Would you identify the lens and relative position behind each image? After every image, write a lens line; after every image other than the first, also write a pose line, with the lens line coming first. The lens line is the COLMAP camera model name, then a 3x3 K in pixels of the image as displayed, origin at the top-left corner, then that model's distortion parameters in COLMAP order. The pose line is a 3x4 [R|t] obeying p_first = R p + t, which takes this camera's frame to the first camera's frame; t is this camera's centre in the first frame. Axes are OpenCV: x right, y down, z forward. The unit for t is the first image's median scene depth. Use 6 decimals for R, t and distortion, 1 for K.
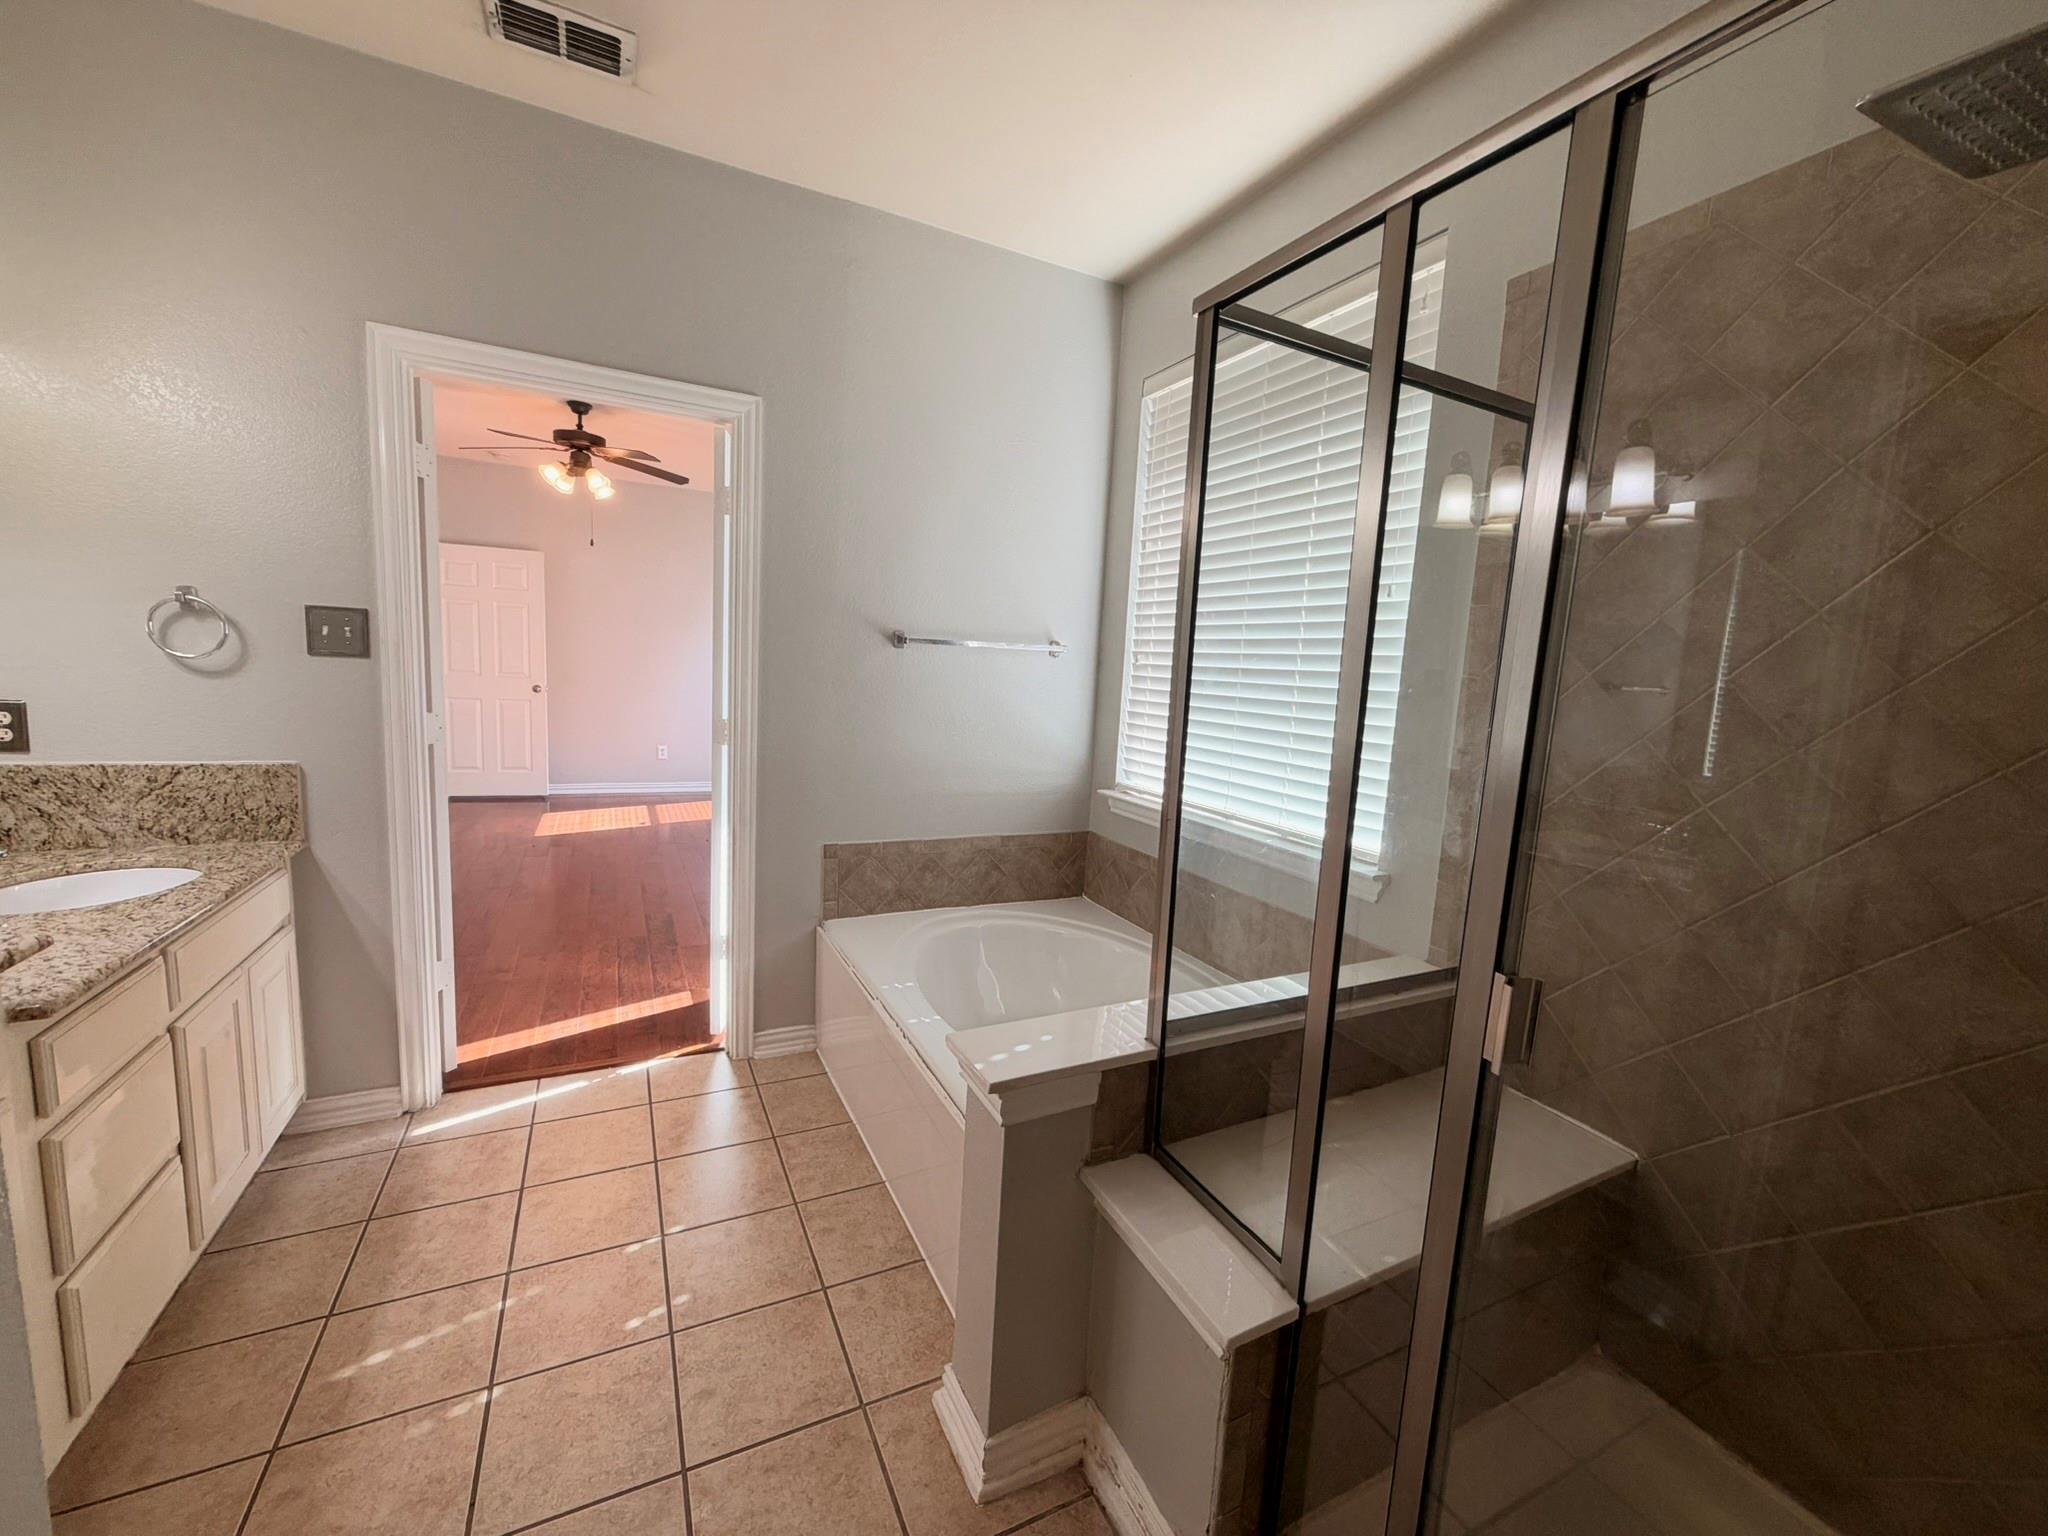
lens RADIAL K [[817.2, 0, 1019.0], [0, 817.2, 771.1], [0, 0, 1]] dist [0.000394, 0.000246]
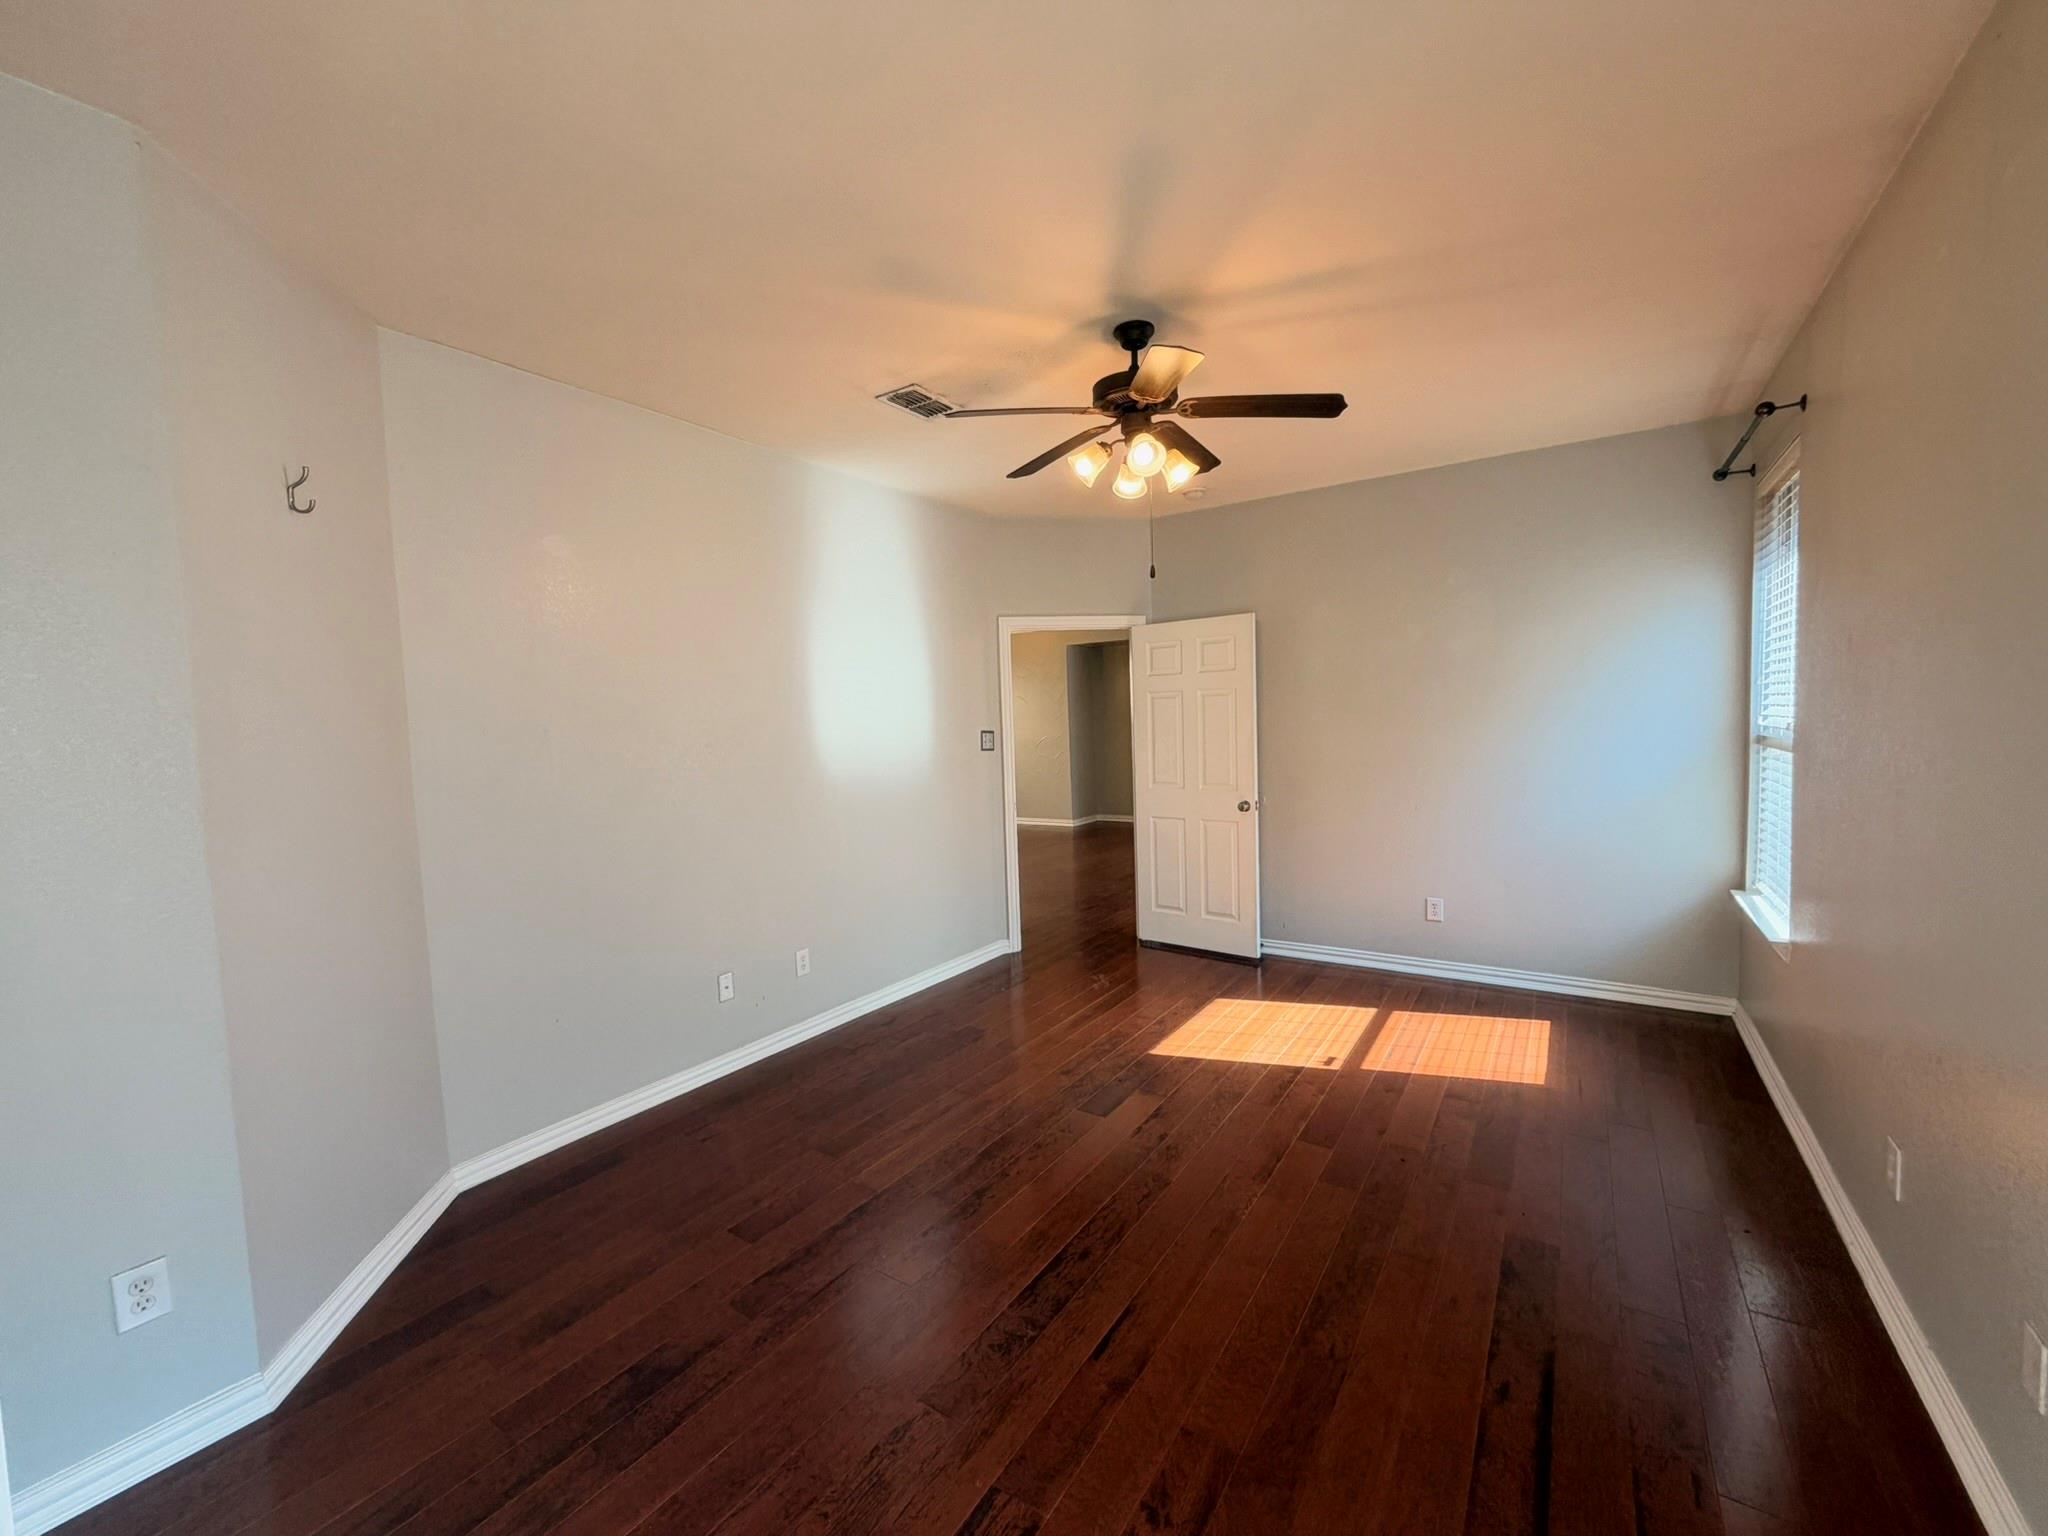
lens RADIAL K [[810.0, 0, 1009.6], [0, 810.0, 770.4], [0, 0, 1]] dist [-0.000158, -0.000067]
pose [[0.480030, -0.019969, -0.877025, -0.157103], [-0.057444, 0.996880, -0.054139, -0.179101], [0.875370, 0.076368, 0.477385, 1.054666]]
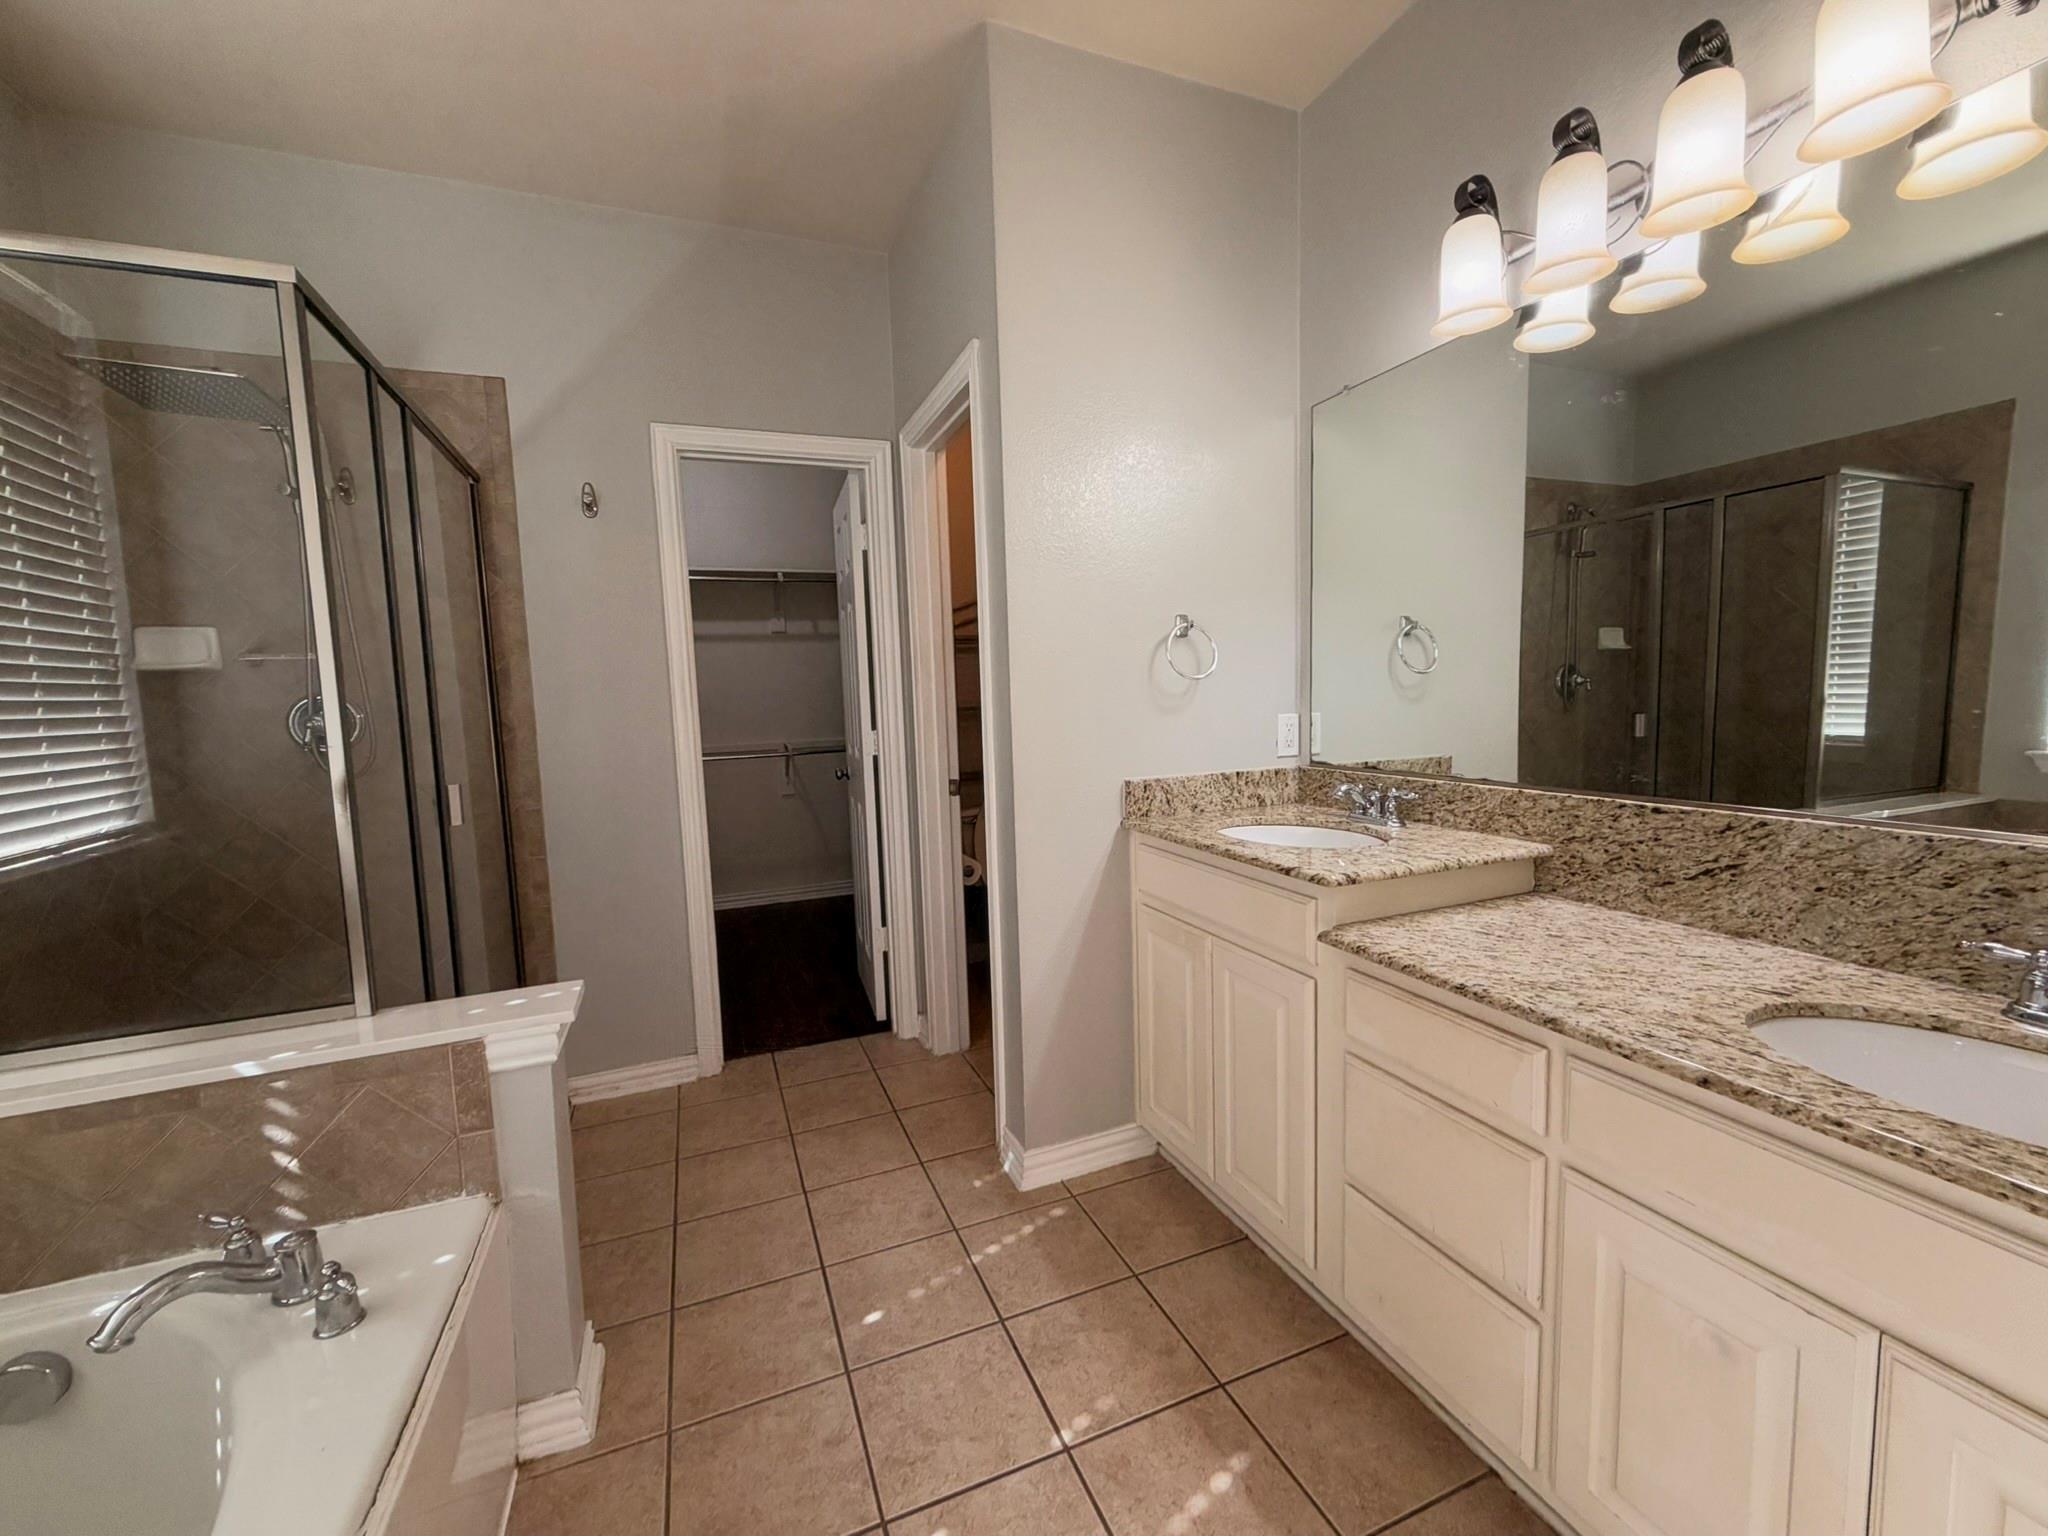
lens RADIAL K [[817.2, 0, 1019.0], [0, 817.2, 771.1], [0, 0, 1]] dist [0.000394, 0.000246]
pose [[-0.996693, -0.026608, 0.076784, -0.304156], [-0.008413, 0.973585, 0.228168, -0.084218], [-0.080827, 0.226767, -0.970589, 0.808831]]
